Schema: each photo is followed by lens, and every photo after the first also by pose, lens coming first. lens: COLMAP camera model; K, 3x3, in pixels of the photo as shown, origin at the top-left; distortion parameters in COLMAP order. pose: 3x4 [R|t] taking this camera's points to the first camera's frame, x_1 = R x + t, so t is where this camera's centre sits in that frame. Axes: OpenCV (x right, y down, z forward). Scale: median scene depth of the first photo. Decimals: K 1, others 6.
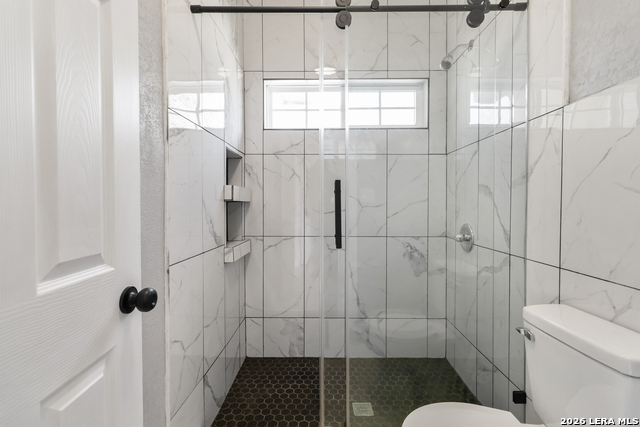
lens RADIAL K [[300.5, 0, 320.3], [0, 300.5, 209.6], [0, 0, 1]] dist [0.001270, 0.002224]
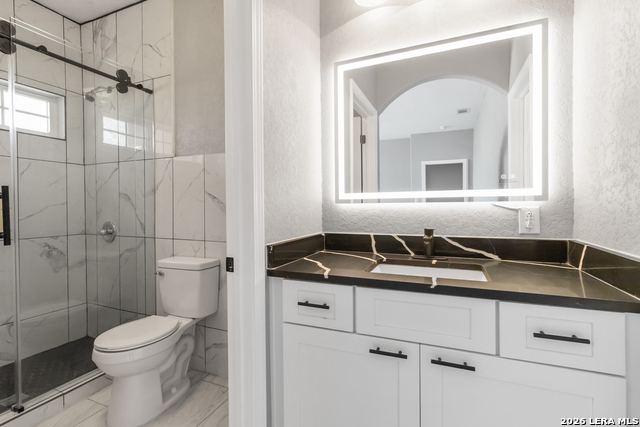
lens RADIAL K [[300.5, 0, 320.7], [0, 300.5, 210.0], [0, 0, 1]] dist [0.001270, 0.002224]
pose [[0.389640, -0.010485, 0.920908, -0.347409], [0.018561, 0.999821, 0.003530, 0.008593], [-0.920780, 0.015718, 0.389765, -0.358746]]
